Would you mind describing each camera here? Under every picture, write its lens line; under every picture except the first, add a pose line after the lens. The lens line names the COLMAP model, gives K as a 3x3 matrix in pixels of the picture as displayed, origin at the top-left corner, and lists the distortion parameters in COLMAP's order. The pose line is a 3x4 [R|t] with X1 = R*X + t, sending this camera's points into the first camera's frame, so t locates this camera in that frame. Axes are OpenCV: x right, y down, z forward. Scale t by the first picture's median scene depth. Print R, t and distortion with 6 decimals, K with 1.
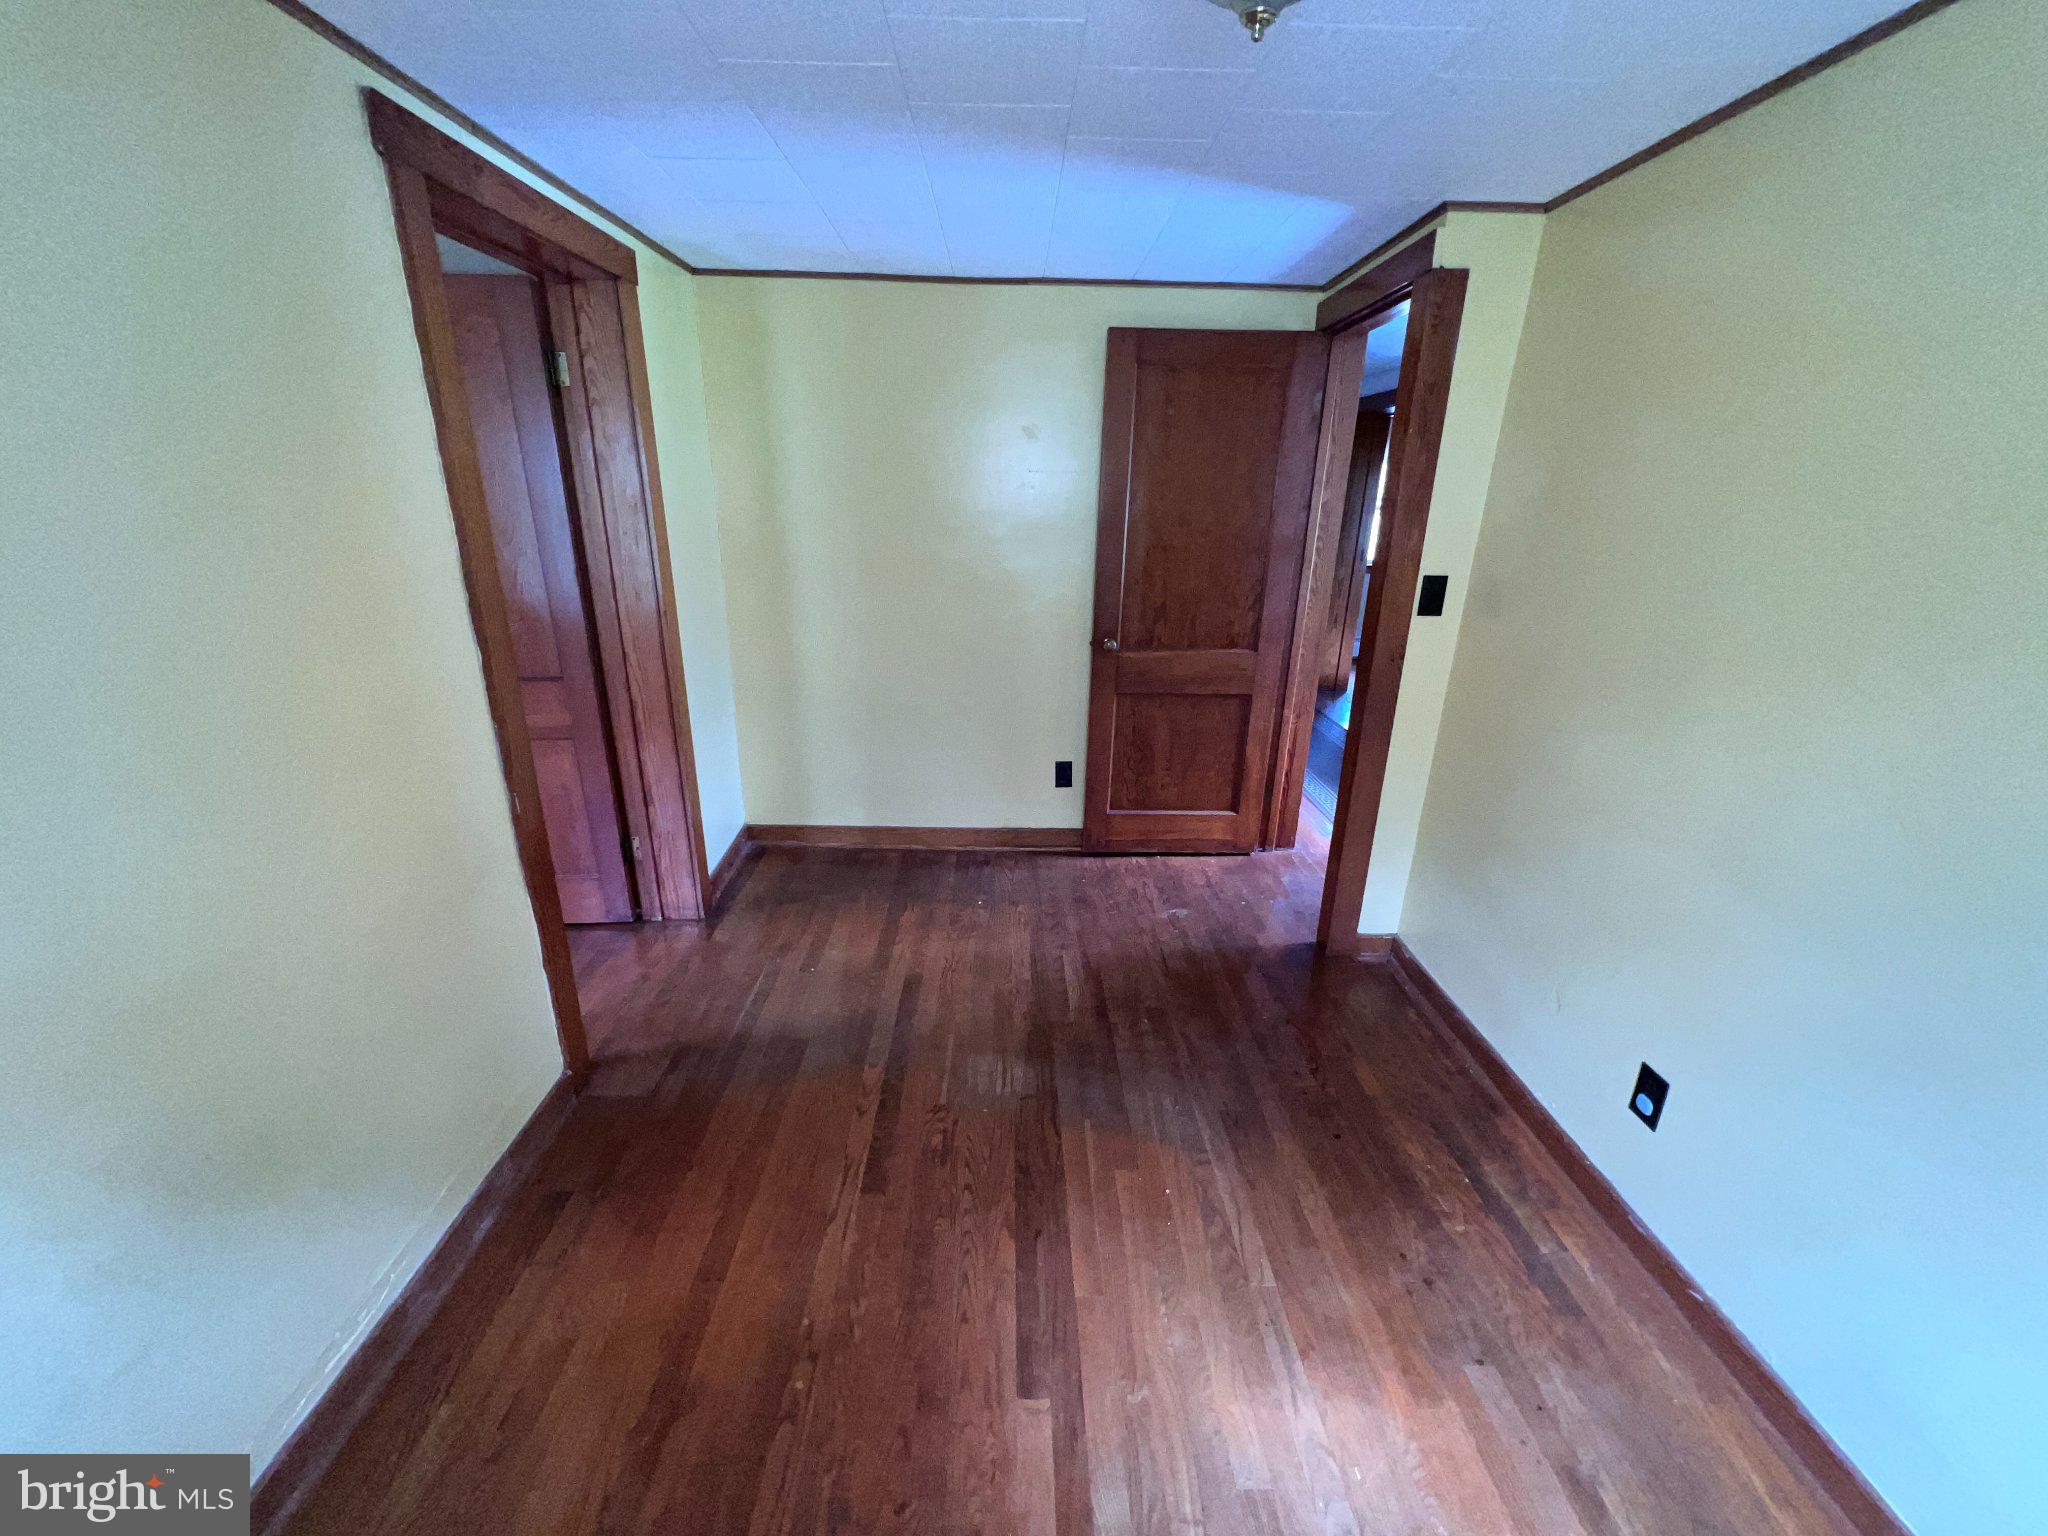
lens RADIAL K [[815.2, 0, 1022.0], [0, 815.2, 768.8], [0, 0, 1]] dist [-0.001643, -0.000172]
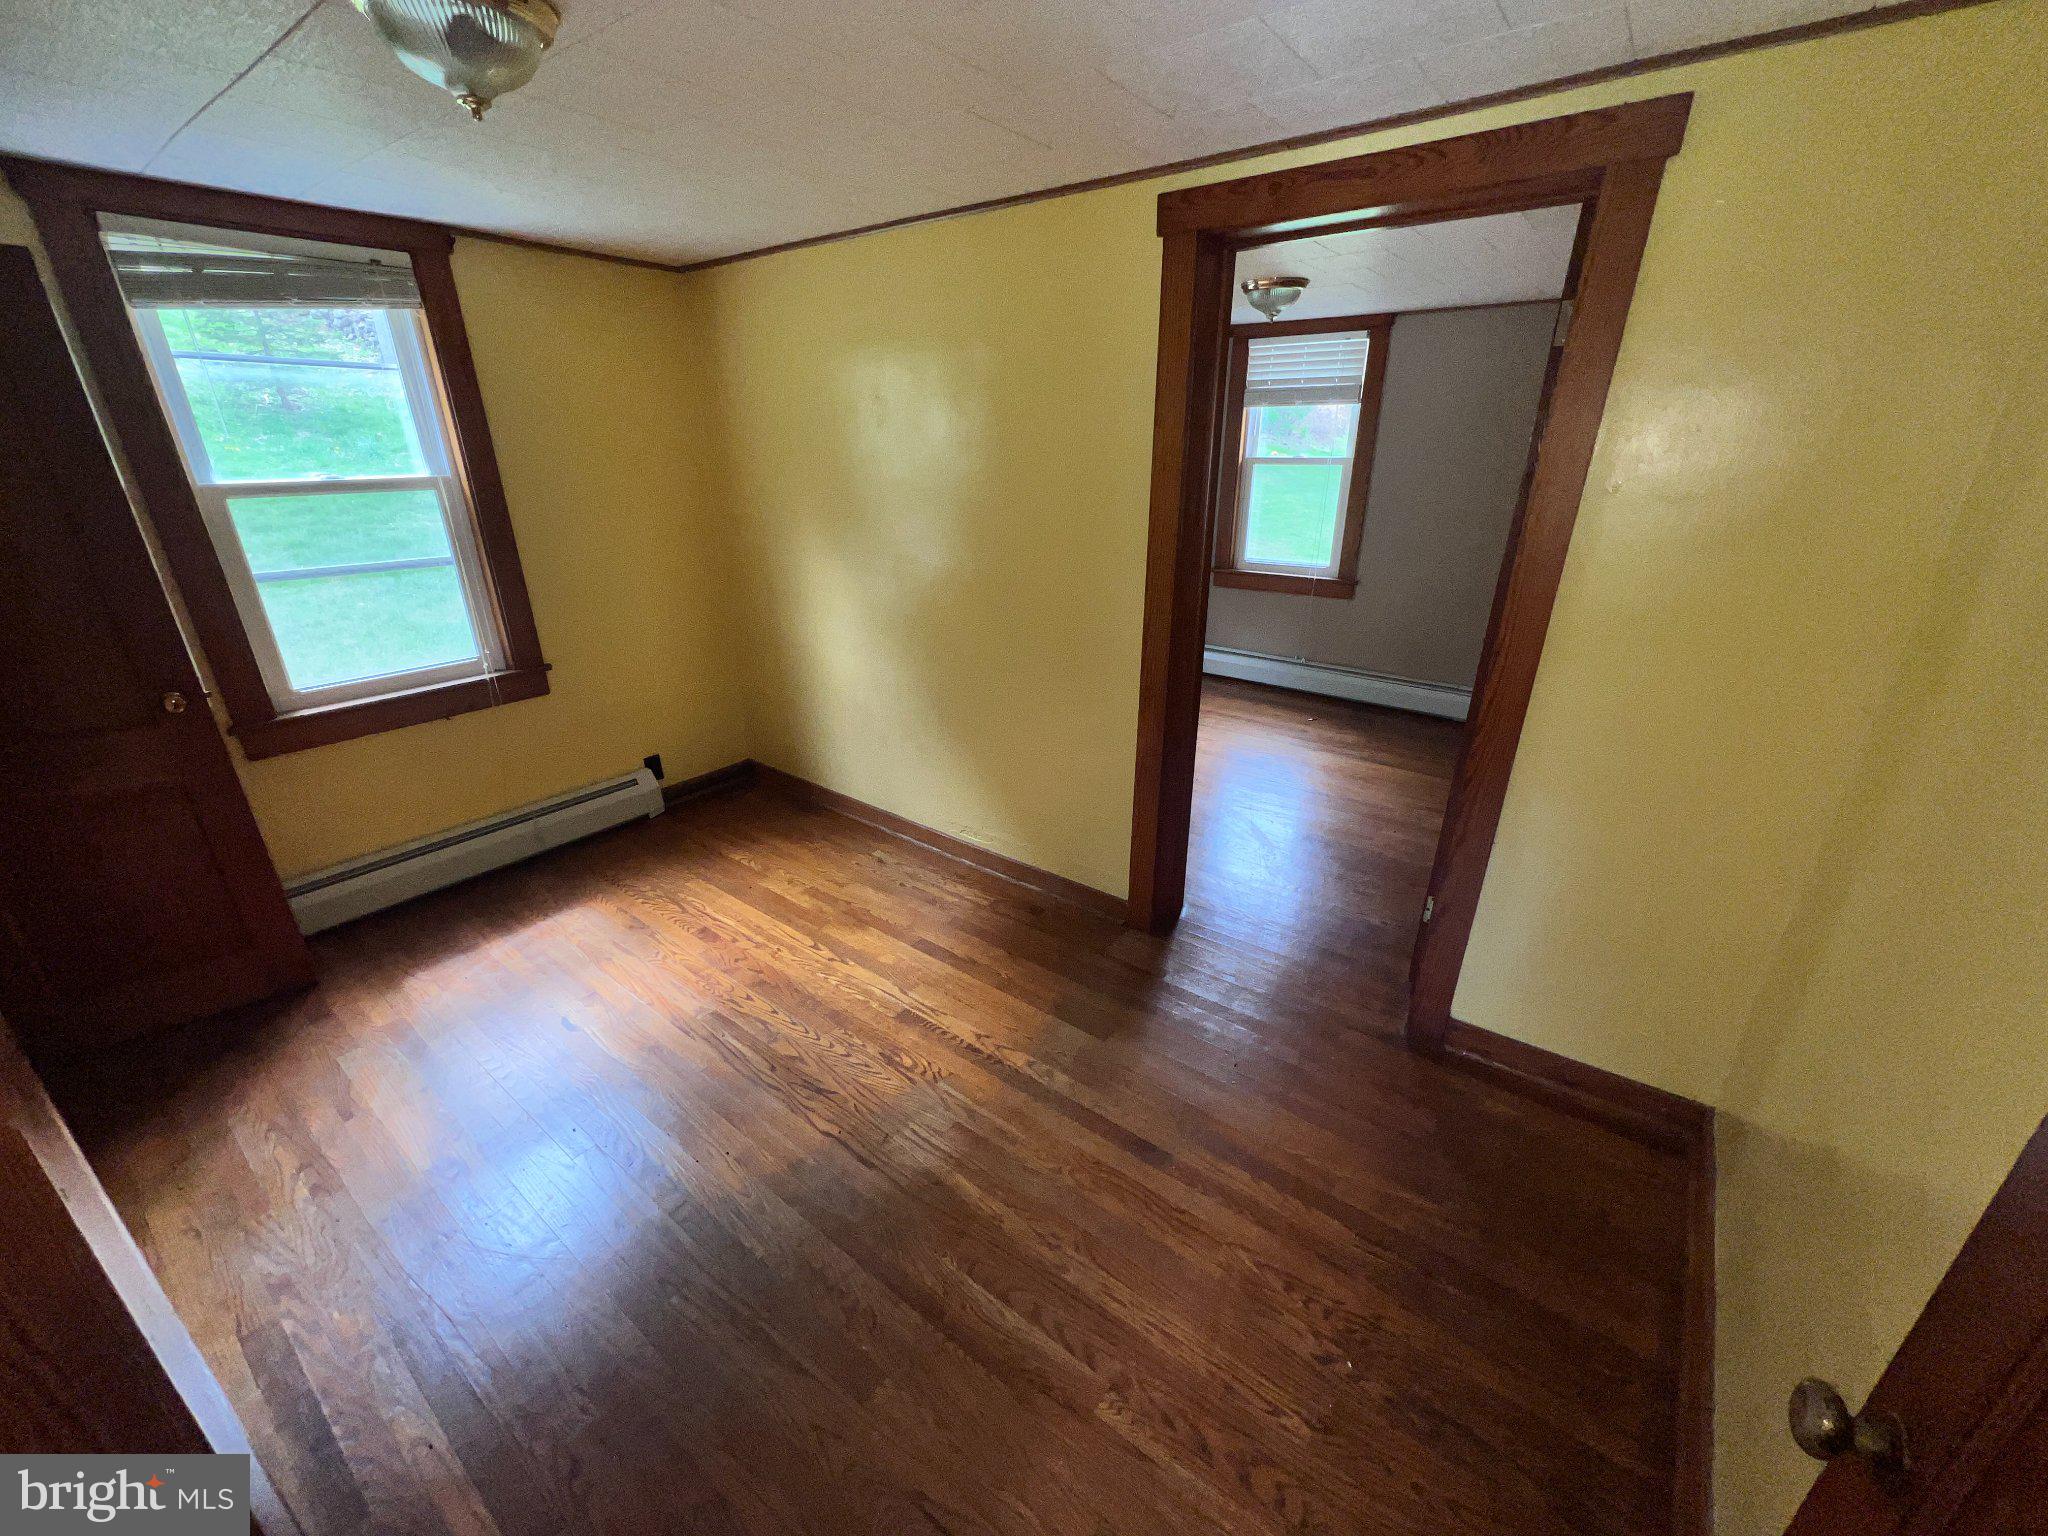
lens RADIAL K [[815.2, 0, 1024.4], [0, 815.2, 771.1], [0, 0, 1]] dist [-0.001643, -0.000172]
pose [[-0.618394, 0.282316, -0.733407, 0.517212], [-0.269656, 0.800357, 0.535456, -0.518735], [0.738156, 0.528891, -0.418808, 1.420920]]
